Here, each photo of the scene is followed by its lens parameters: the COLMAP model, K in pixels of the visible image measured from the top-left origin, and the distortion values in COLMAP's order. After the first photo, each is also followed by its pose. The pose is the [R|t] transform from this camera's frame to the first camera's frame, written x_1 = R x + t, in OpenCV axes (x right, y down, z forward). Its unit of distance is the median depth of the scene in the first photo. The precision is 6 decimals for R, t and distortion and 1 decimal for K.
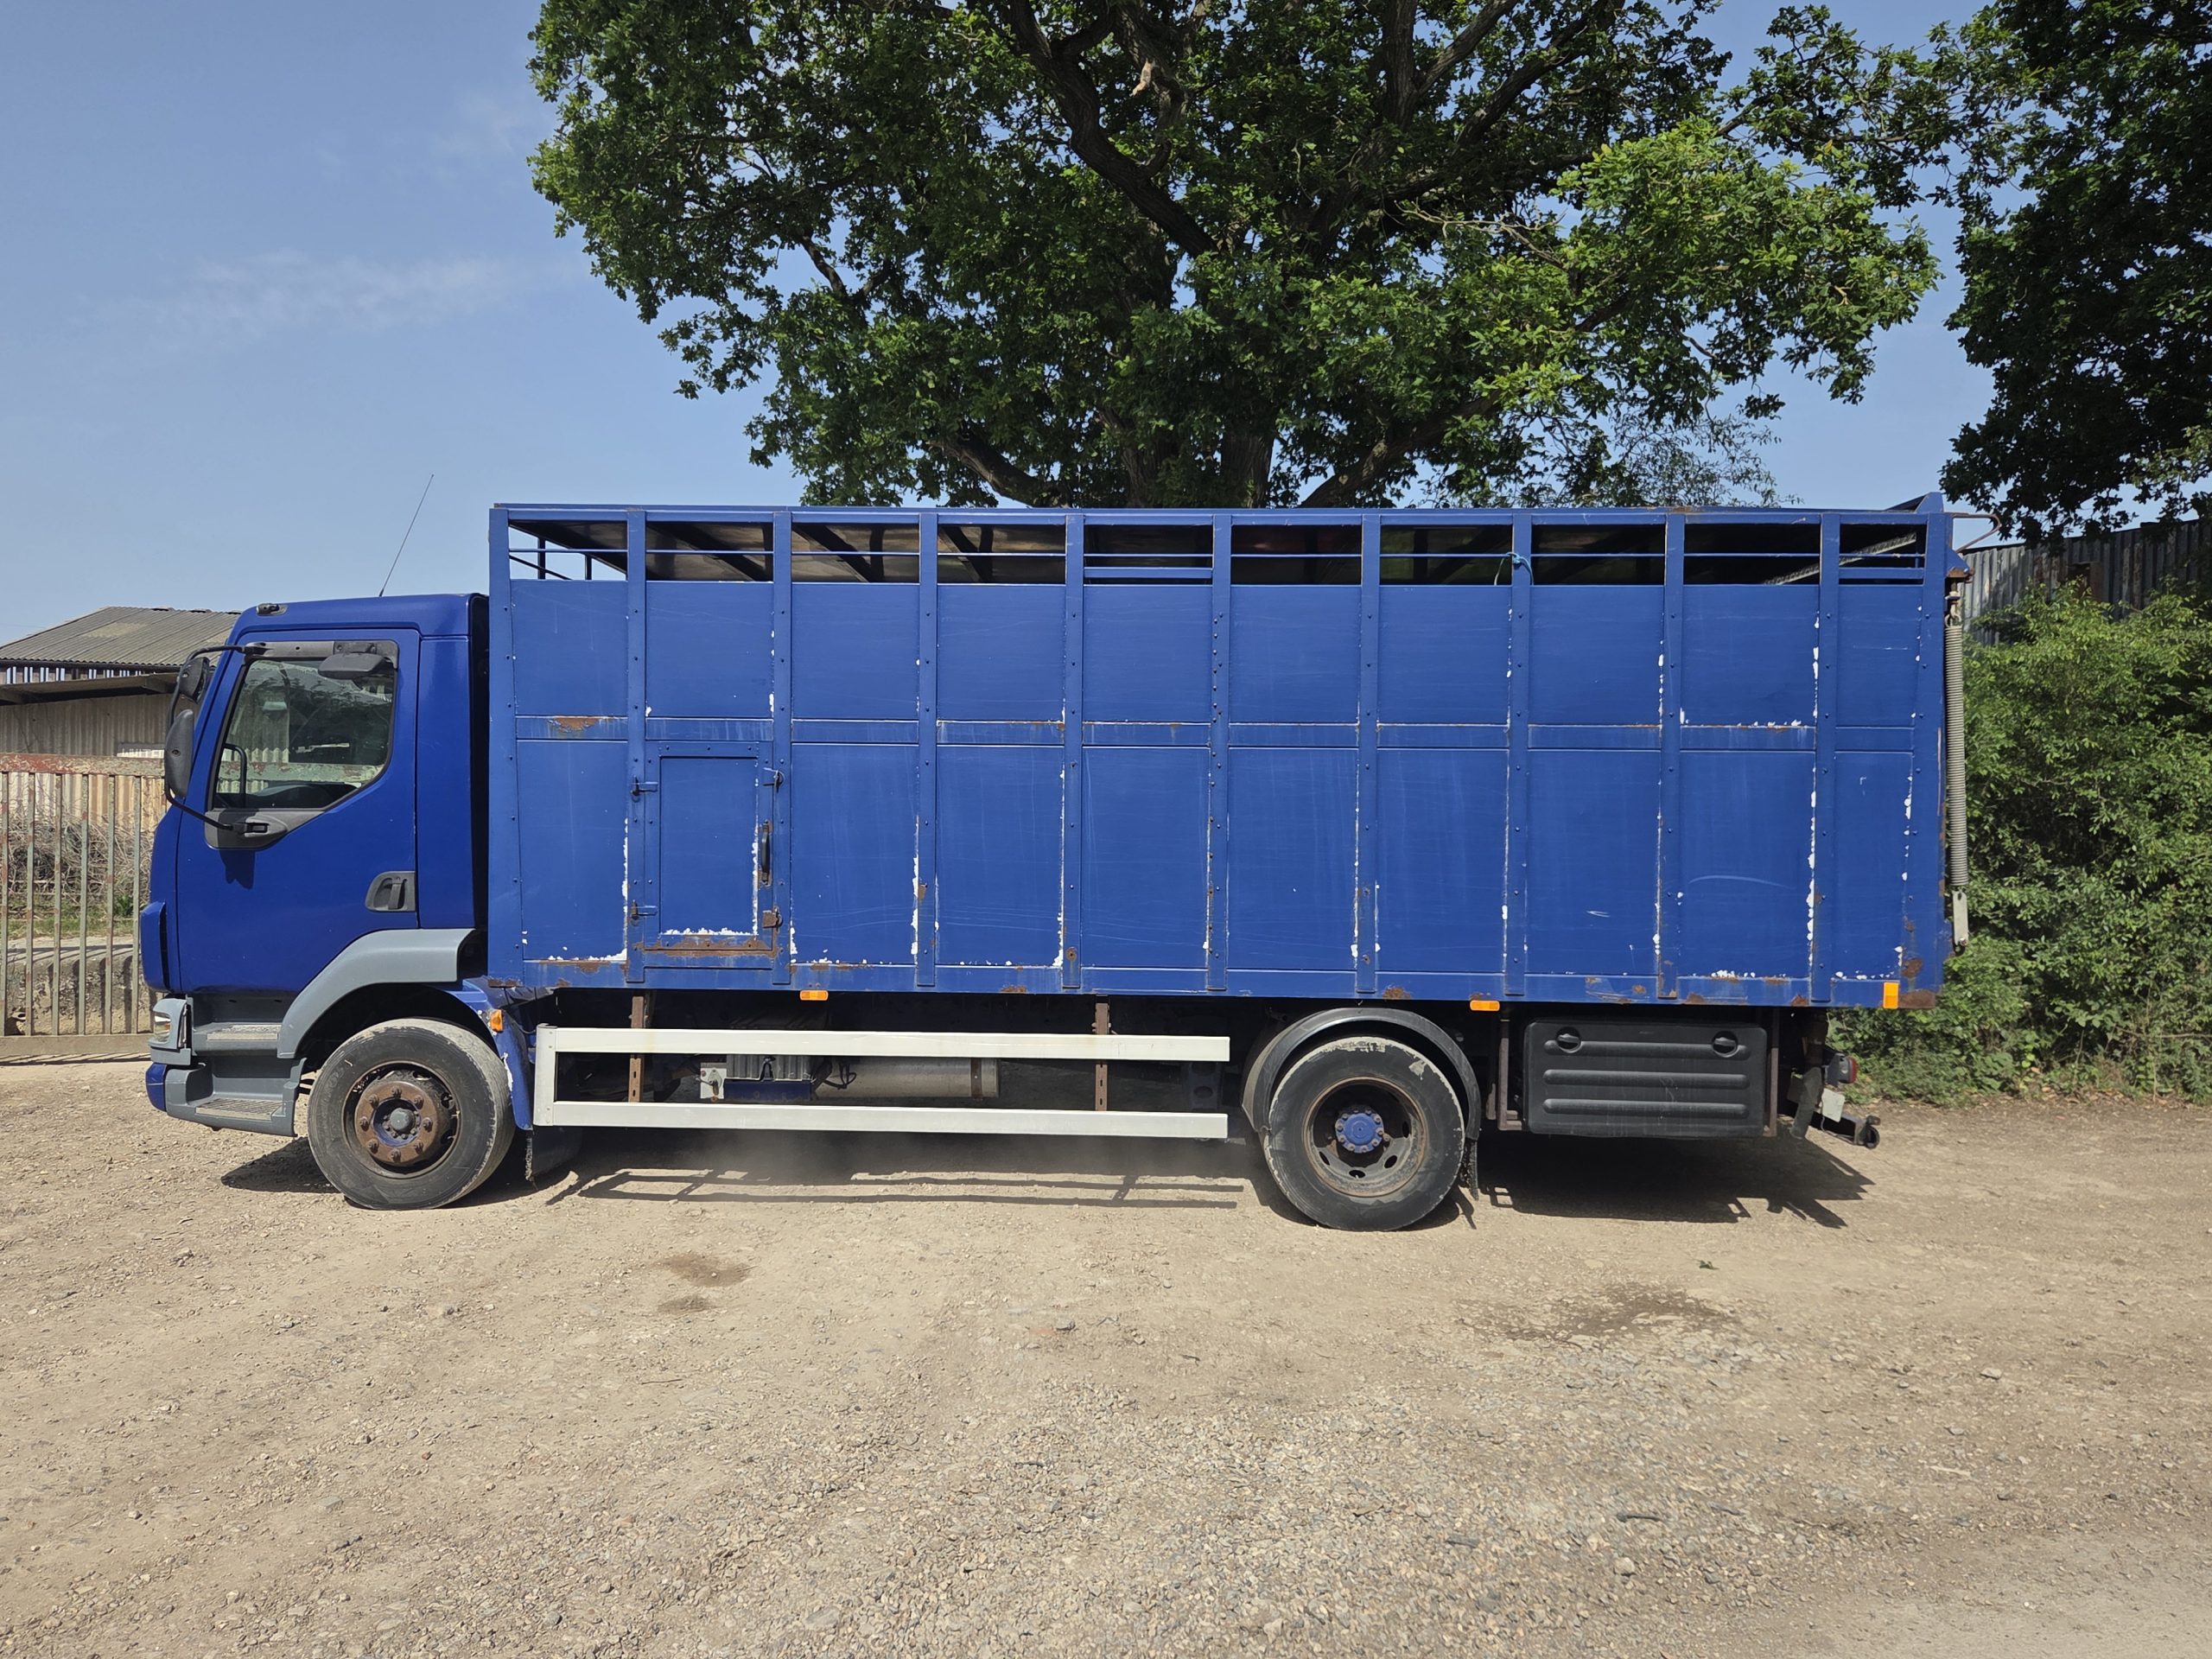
lens RADIAL K [[1605.3, 0, 1091.5], [0, 1605.3, 830.6], [0, 0, 1]] dist [0.074749, -0.068378]
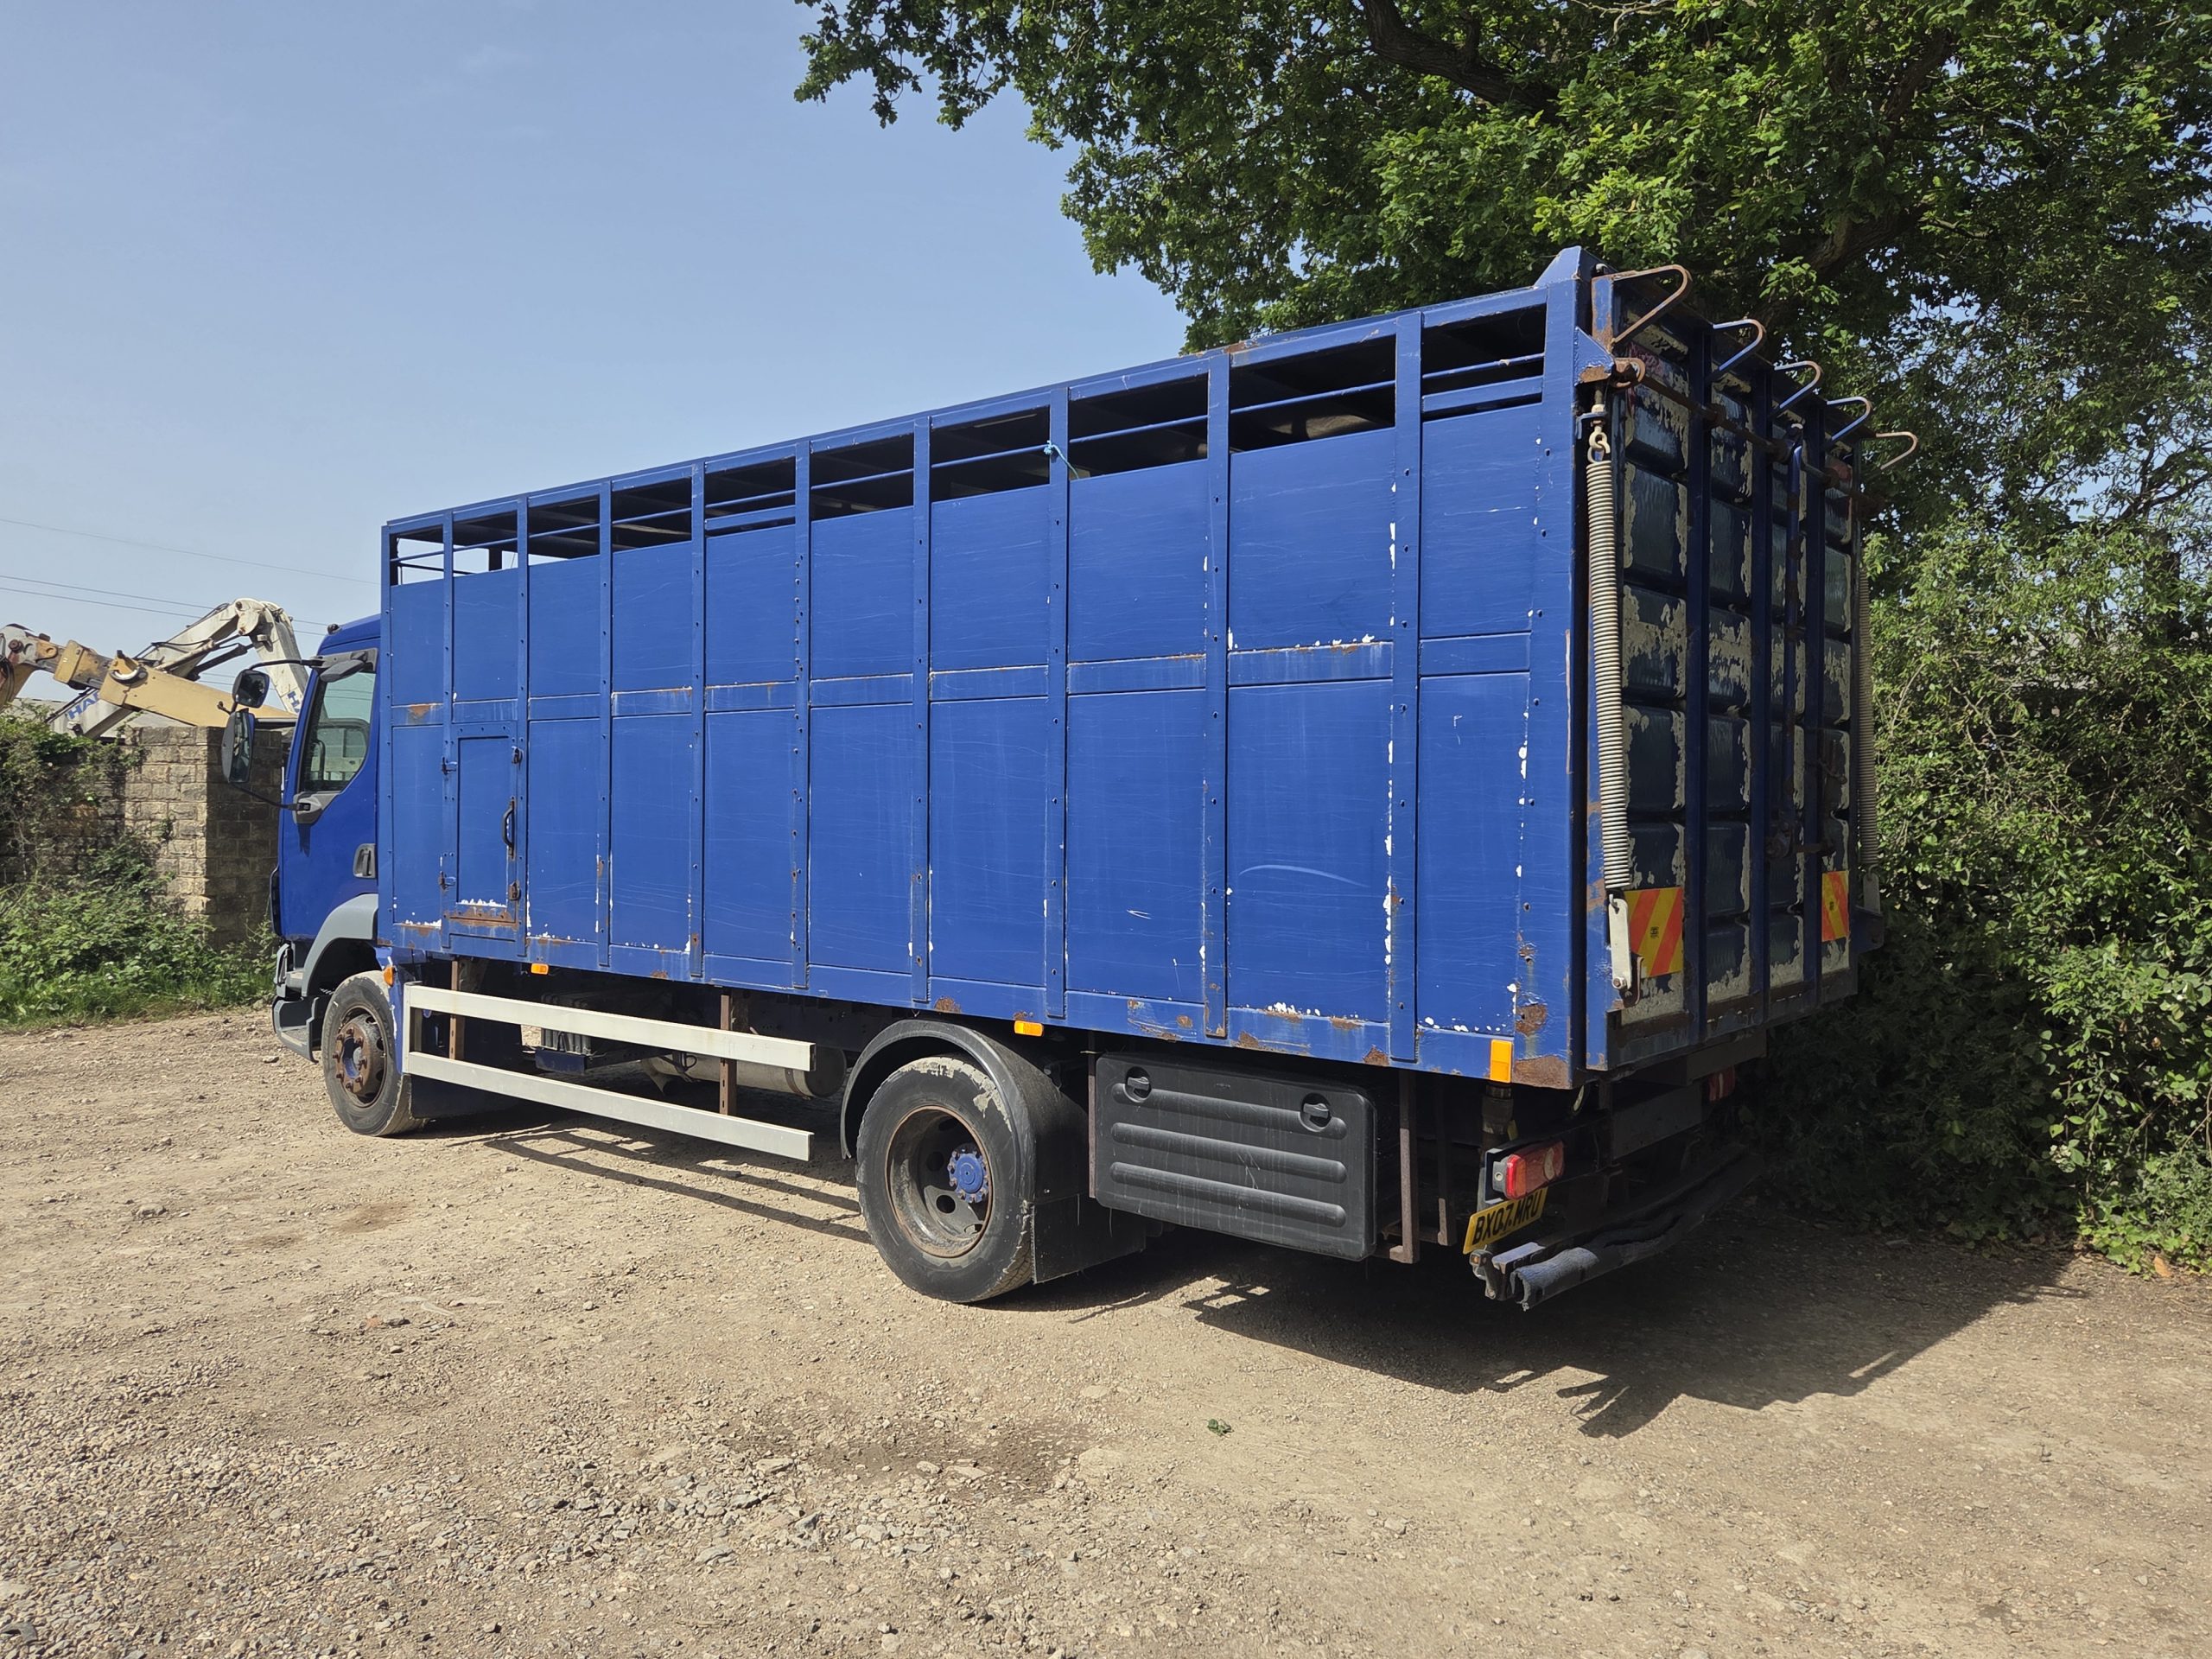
lens RADIAL K [[1601.0, 0, 1106.5], [0, 1601.0, 802.8], [0, 0, 1]] dist [0.064424, -0.050204]
pose [[0.797919, -0.005346, -0.602741, 0.729487], [-0.013293, 0.999561, -0.026463, 0.019738], [0.602618, 0.029128, 0.797498, 0.401200]]
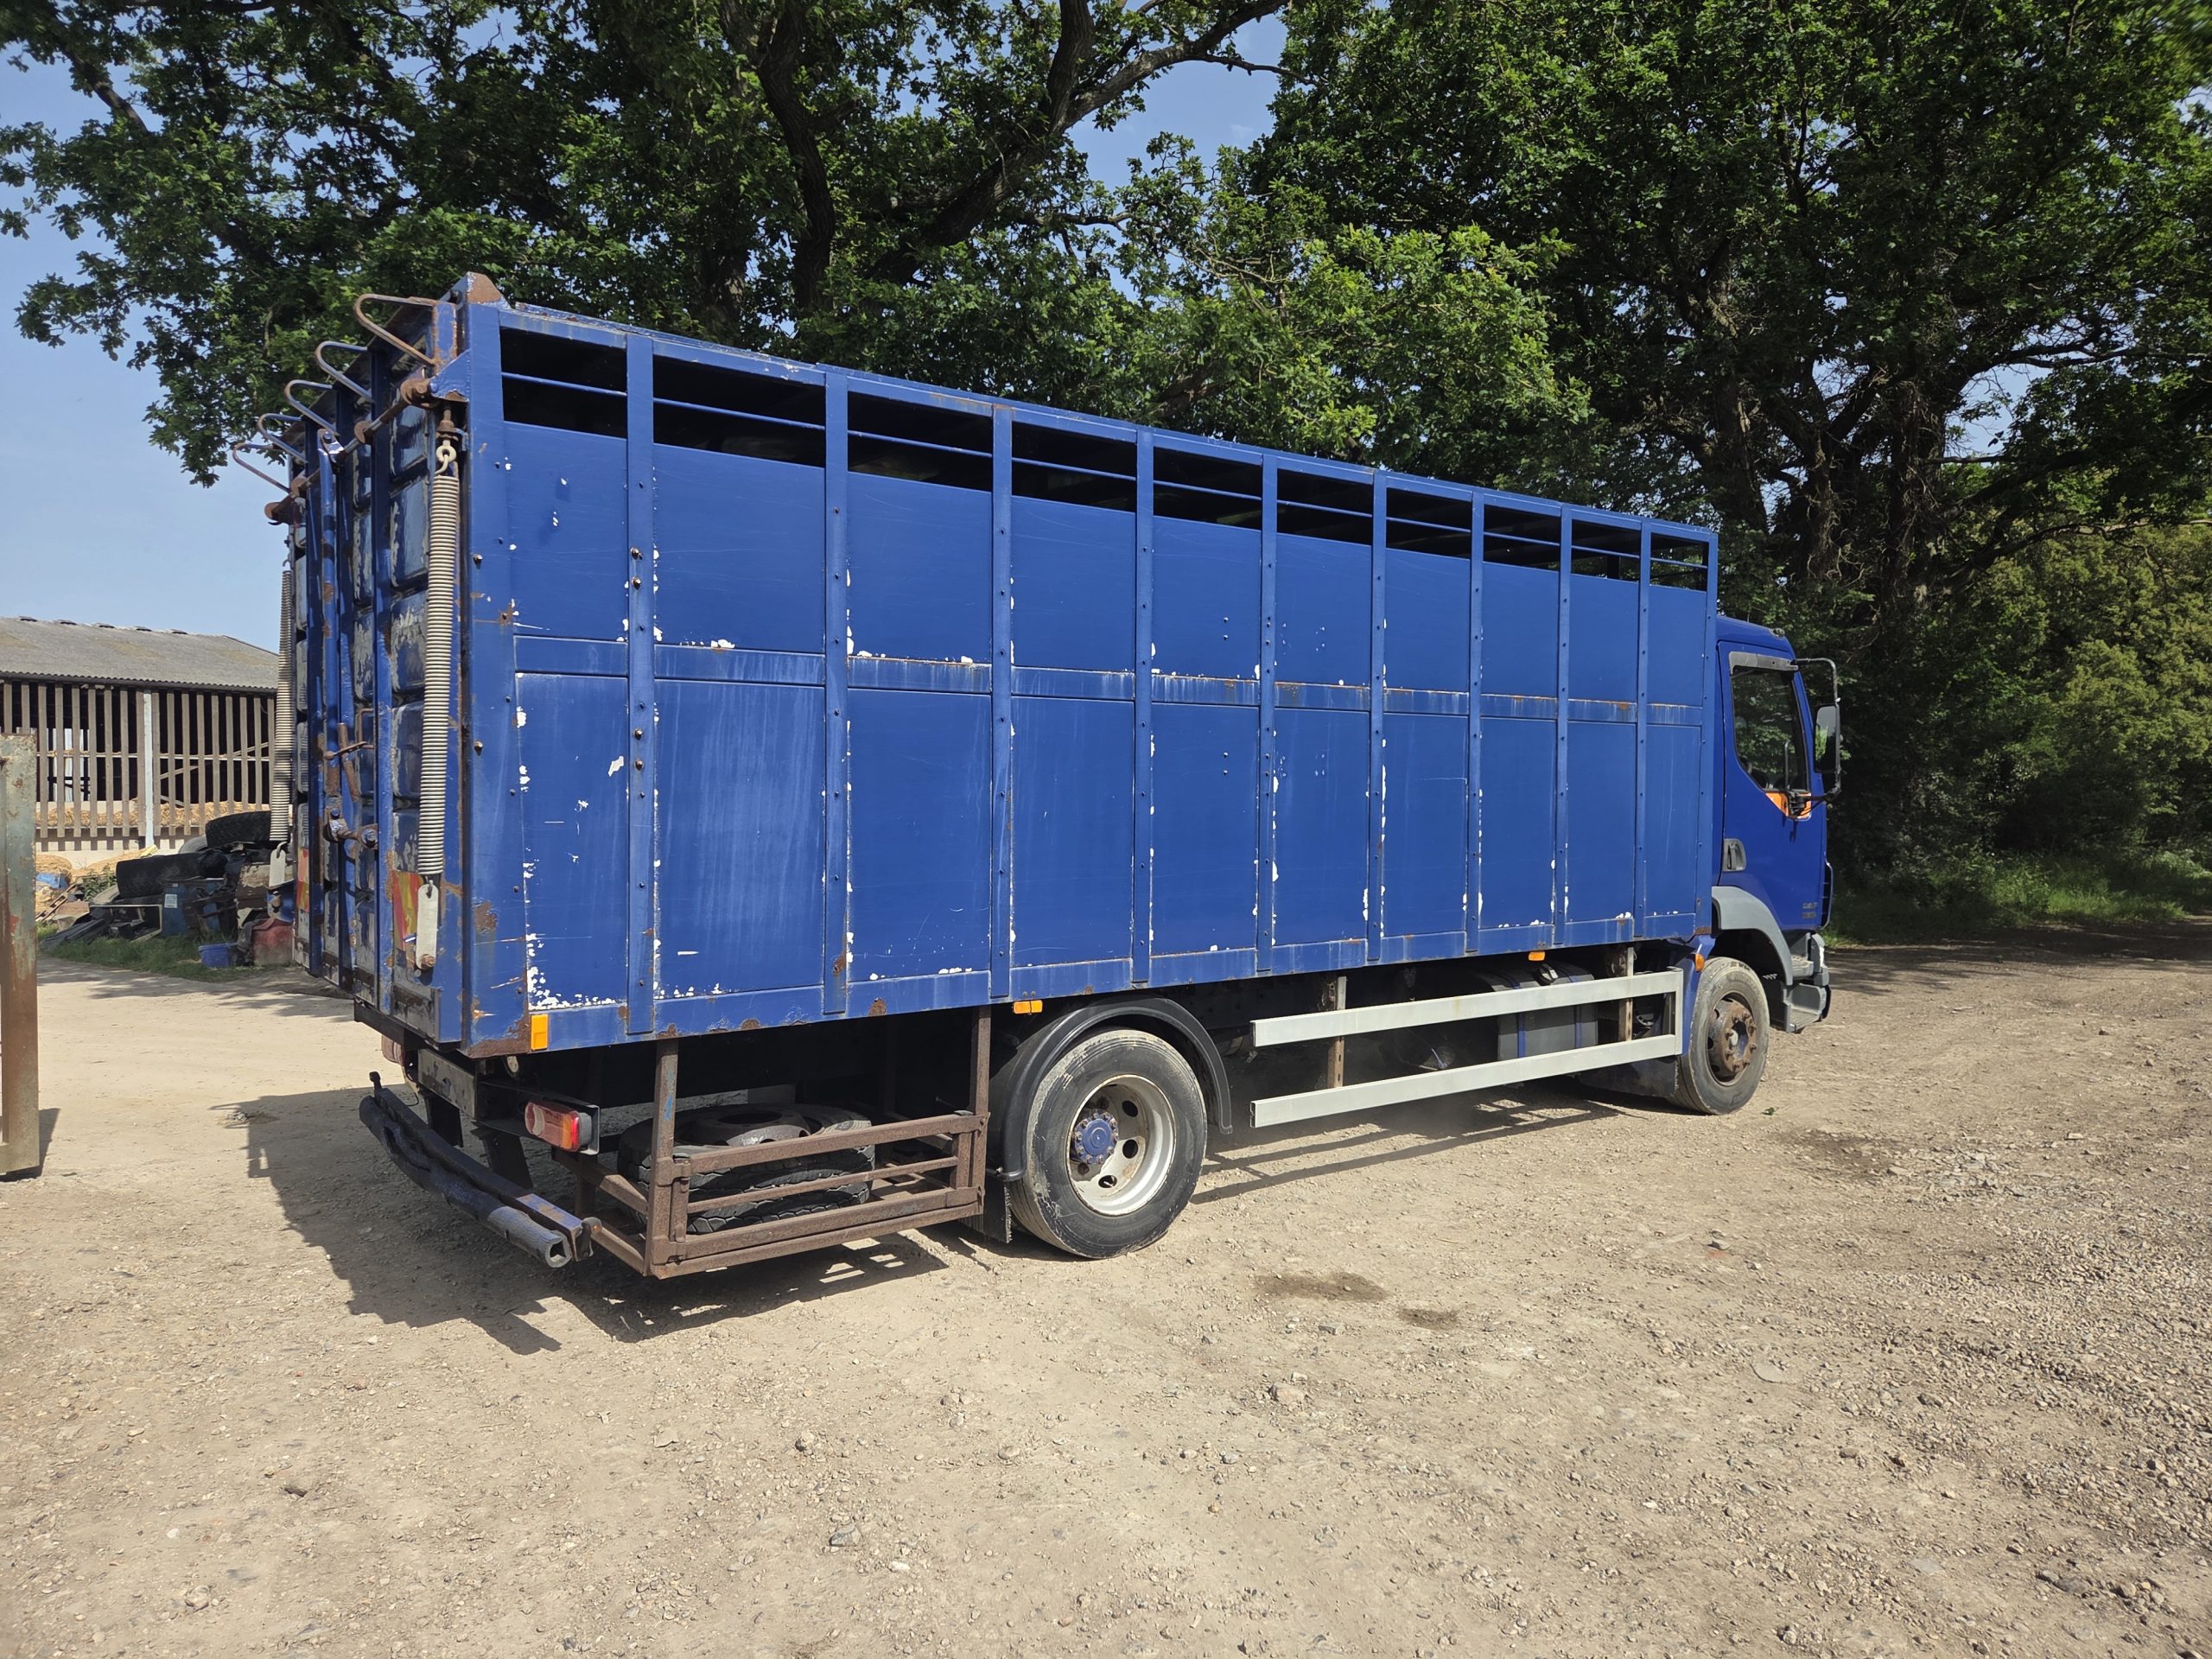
lens RADIAL K [[1480.6, 0, 1091.8], [0, 1480.6, 813.1], [0, 0, 1]] dist [0.076302, -0.063257]
pose [[0.752173, -0.025093, 0.658488, -0.808266], [0.028394, 0.999581, 0.005657, 0.001161], [-0.658353, 0.014442, 0.752570, 0.426252]]
